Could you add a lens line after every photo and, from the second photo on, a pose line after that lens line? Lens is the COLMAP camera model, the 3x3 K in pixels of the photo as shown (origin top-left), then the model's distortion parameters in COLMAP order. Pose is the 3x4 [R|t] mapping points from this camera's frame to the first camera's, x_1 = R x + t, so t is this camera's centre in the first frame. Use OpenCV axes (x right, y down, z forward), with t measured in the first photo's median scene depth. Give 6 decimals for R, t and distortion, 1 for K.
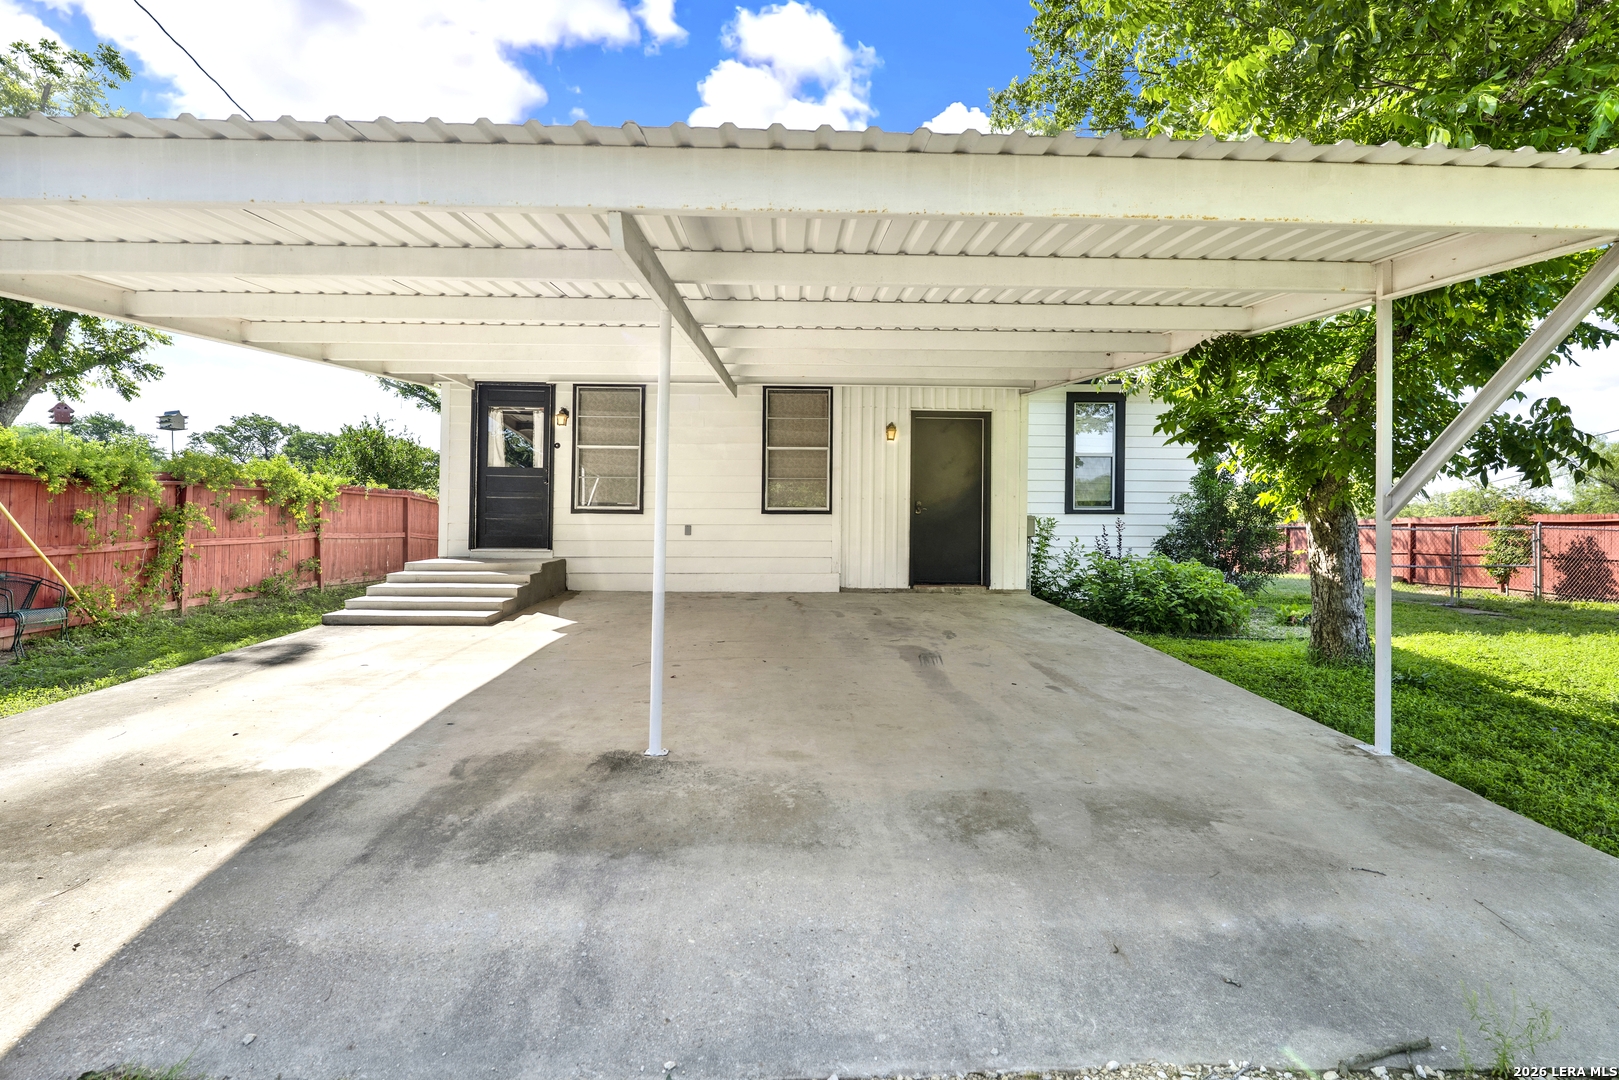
lens RADIAL K [[791.4, 0, 809.3], [0, 791.4, 583.4], [0, 0, 1]] dist [-0.003433, -0.000693]
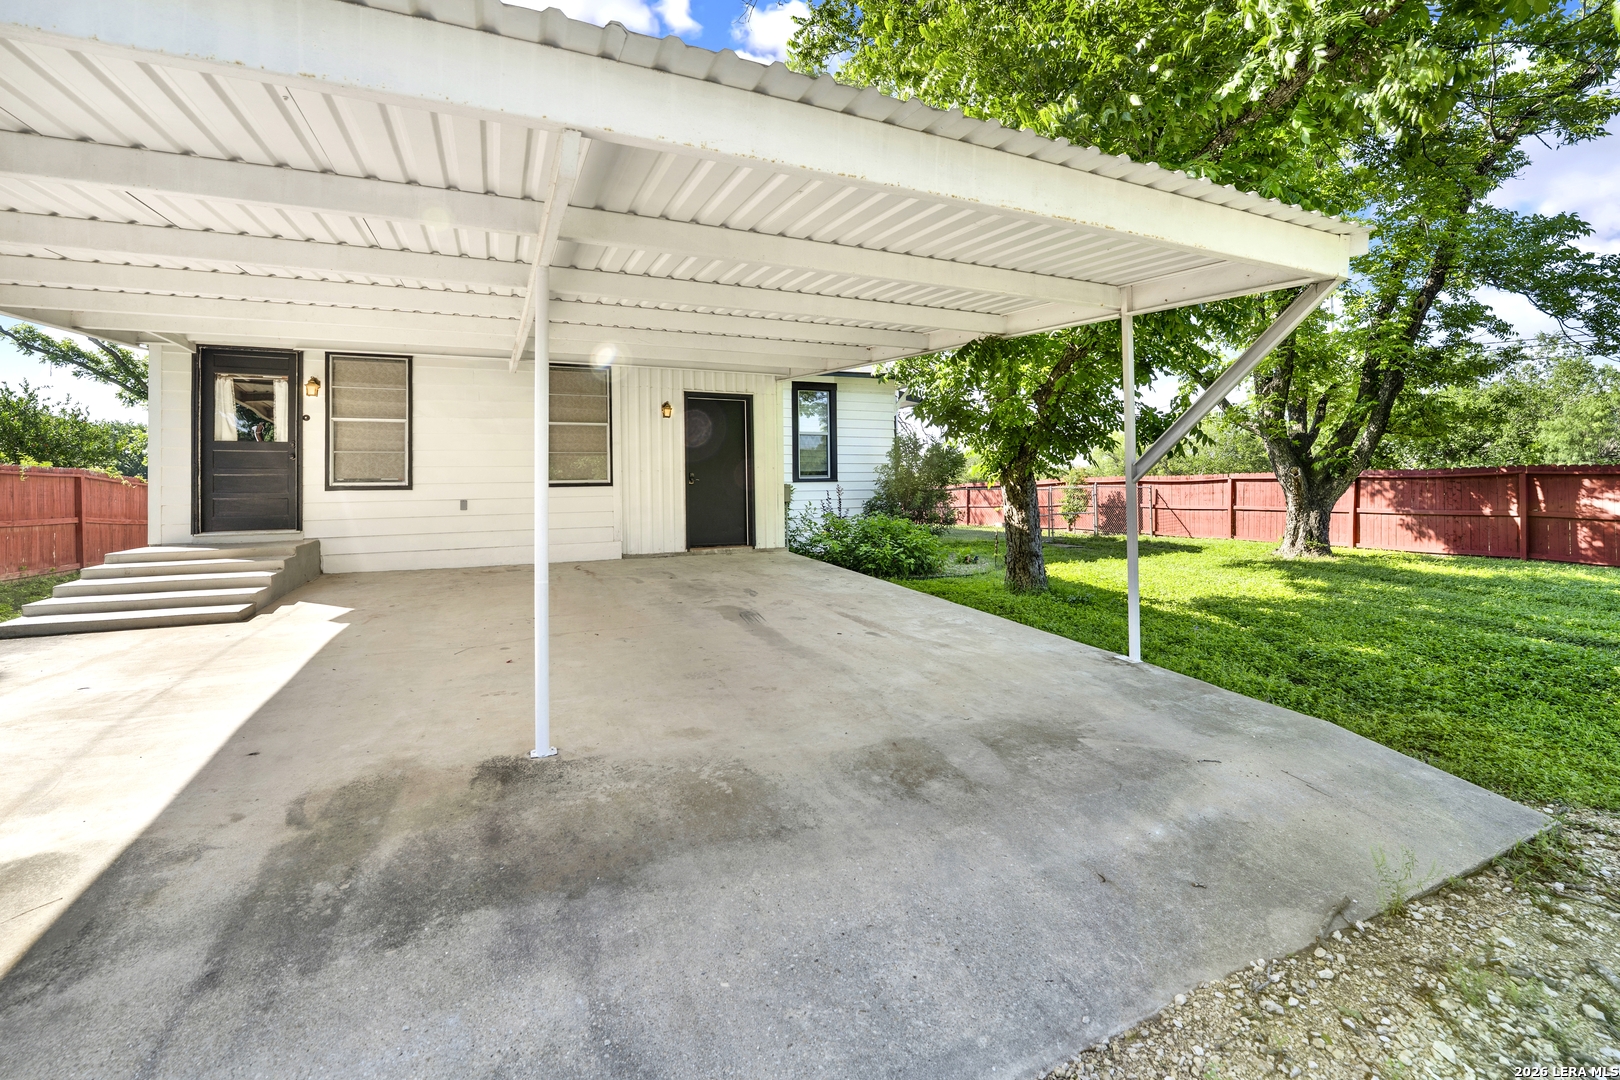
lens RADIAL K [[674.1, 0, 810.0], [0, 674.1, 540.0], [0, 0, 1]] dist [-0.028786, 0.004559]
pose [[0.925901, -0.048211, 0.374678, -0.194591], [0.049680, 0.998749, 0.005743, -0.020299], [-0.374486, 0.013296, 0.927137, 0.177499]]
